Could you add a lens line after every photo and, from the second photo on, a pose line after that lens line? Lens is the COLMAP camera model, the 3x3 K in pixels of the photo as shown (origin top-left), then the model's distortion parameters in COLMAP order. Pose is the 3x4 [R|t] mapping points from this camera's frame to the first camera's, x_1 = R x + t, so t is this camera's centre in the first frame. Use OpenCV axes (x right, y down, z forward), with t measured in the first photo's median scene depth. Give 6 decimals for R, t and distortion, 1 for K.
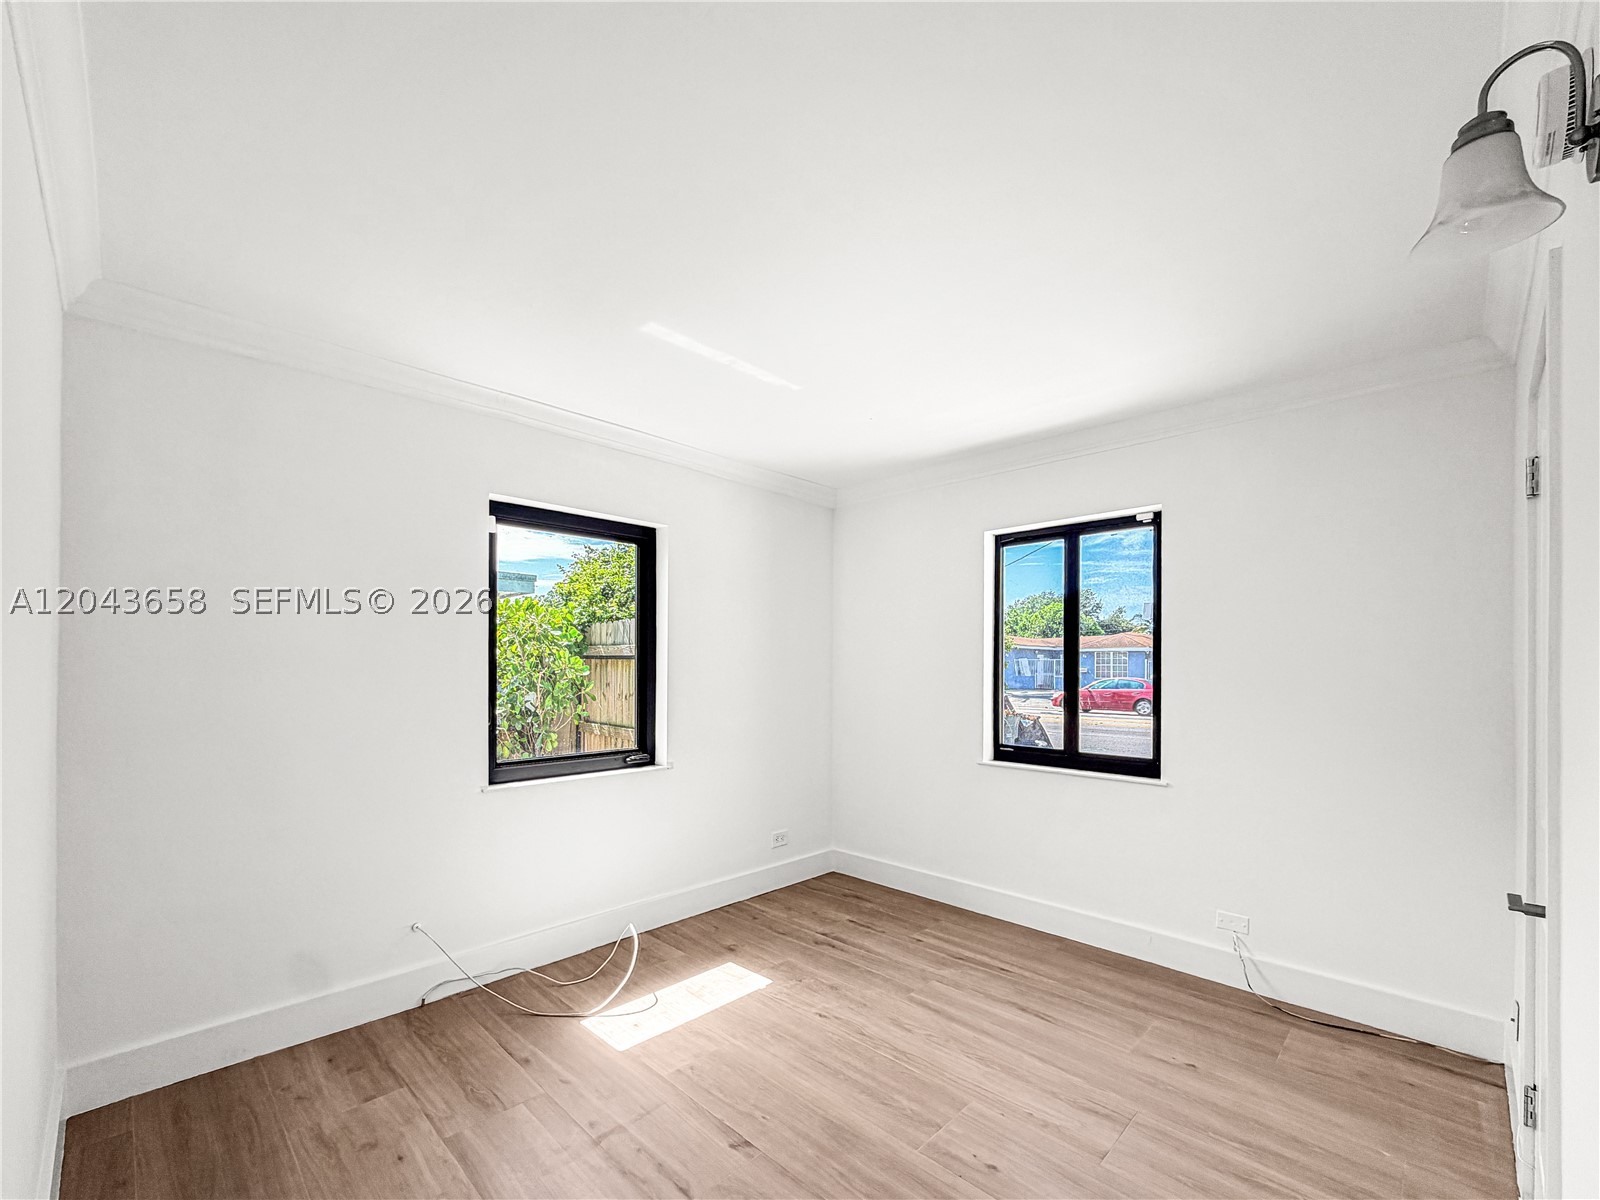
lens RADIAL K [[666.6, 0, 802.0], [0, 666.6, 658.4], [0, 0, 1]] dist [-0.001399, -0.000005]
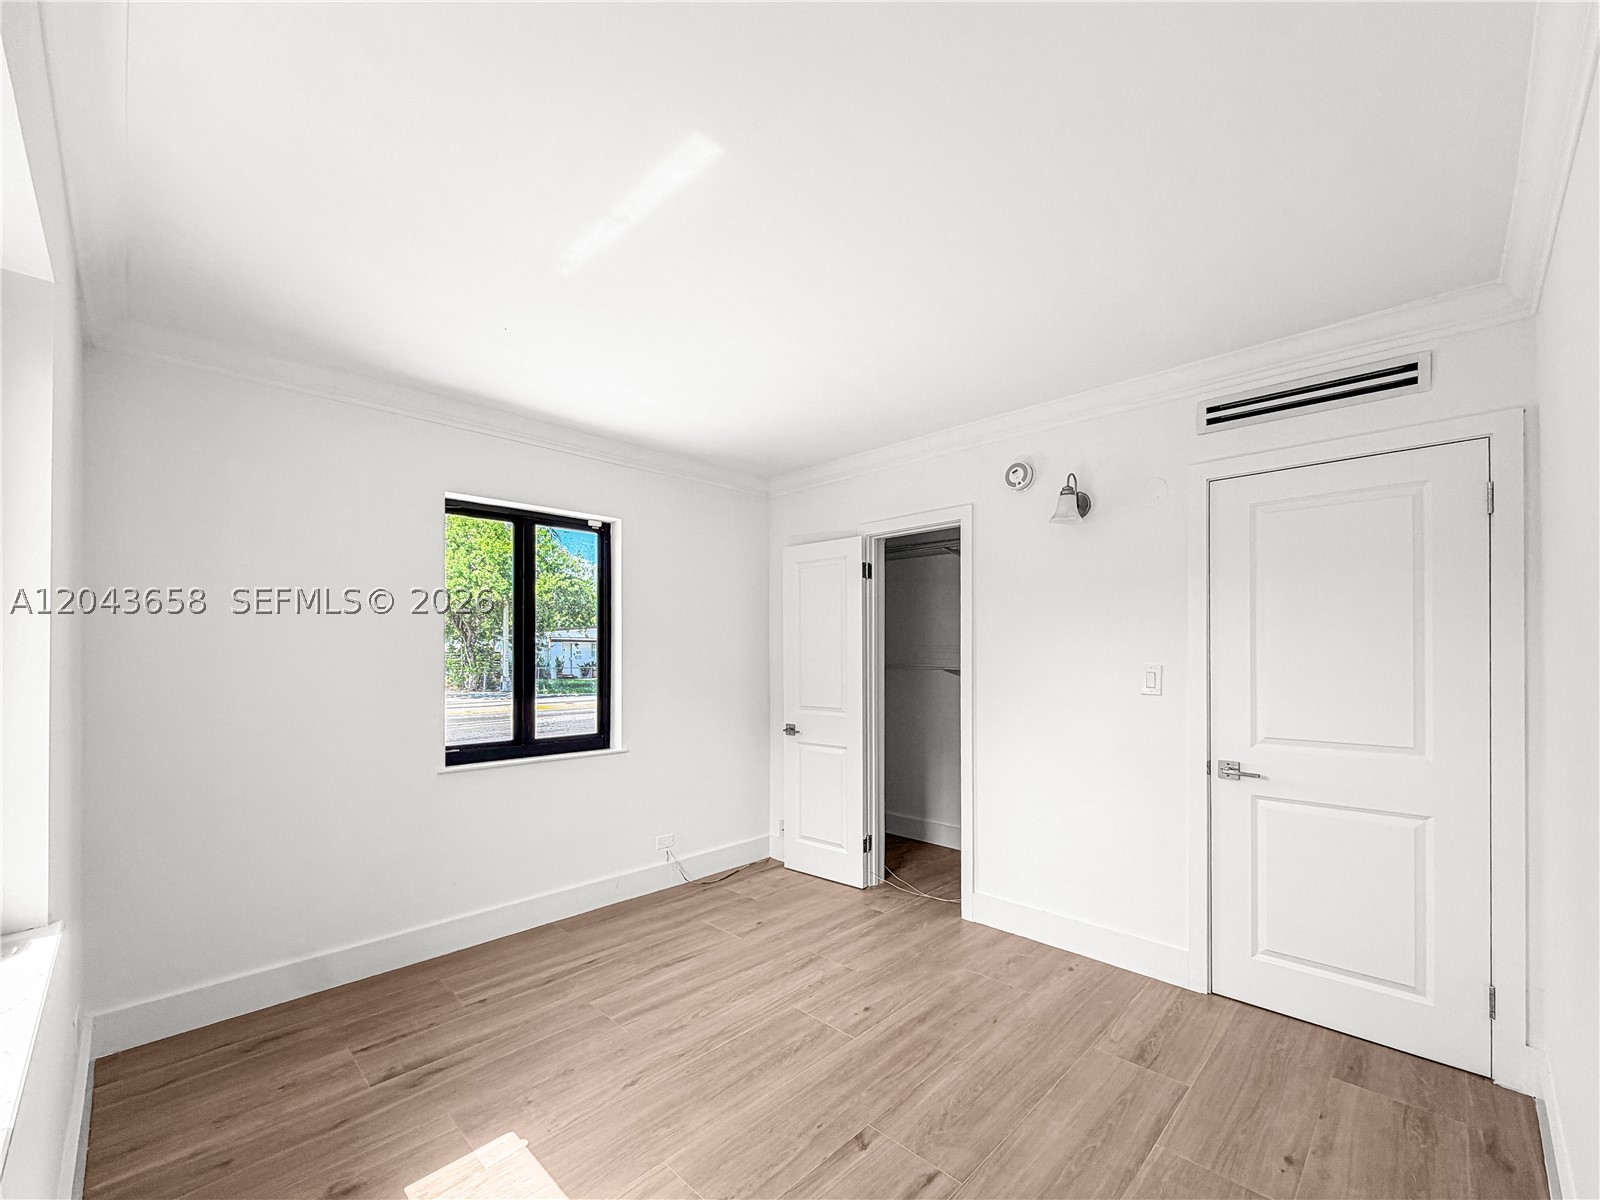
lens RADIAL K [[656.9, 0, 806.9], [0, 656.9, 644.3], [0, 0, 1]] dist [0.000015, 0.000010]
pose [[0.011036, 0.010038, 0.999889, -0.703055], [-0.006541, 0.999929, -0.009967, 0.005587], [-0.999918, -0.006431, 0.011100, 0.707343]]
